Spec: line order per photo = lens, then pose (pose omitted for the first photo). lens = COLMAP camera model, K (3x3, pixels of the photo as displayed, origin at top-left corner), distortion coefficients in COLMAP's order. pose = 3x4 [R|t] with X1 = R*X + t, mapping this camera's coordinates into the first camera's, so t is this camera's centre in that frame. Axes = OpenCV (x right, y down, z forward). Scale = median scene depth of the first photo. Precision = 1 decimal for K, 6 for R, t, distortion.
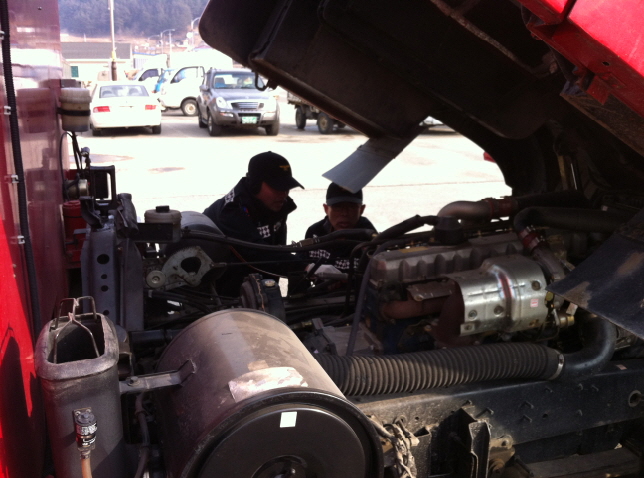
lens RADIAL K [[638.5, 0, 315.6], [0, 638.5, 240.5], [0, 0, 1]] dist [-0.065022, 0.000000]
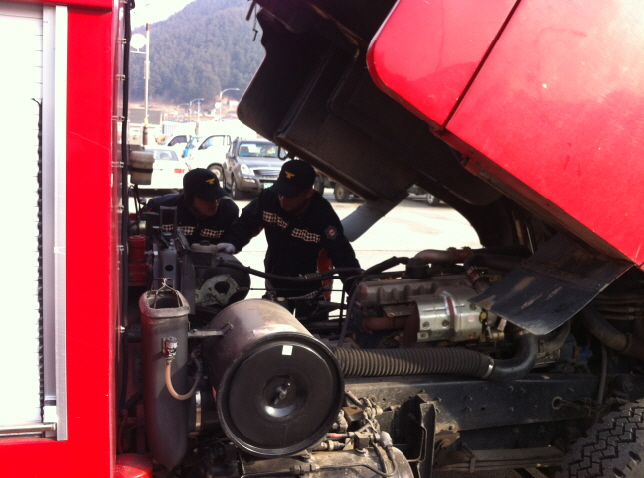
lens RADIAL K [[638.5, 0, 326.1], [0, 638.5, 239.0], [0, 0, 1]] dist [-0.065022, 0.000000]
pose [[0.999033, 0.042680, -0.010530, 0.031993], [-0.043585, 0.992901, -0.110673, 0.082671], [0.005731, 0.111025, 0.993801, -0.355166]]
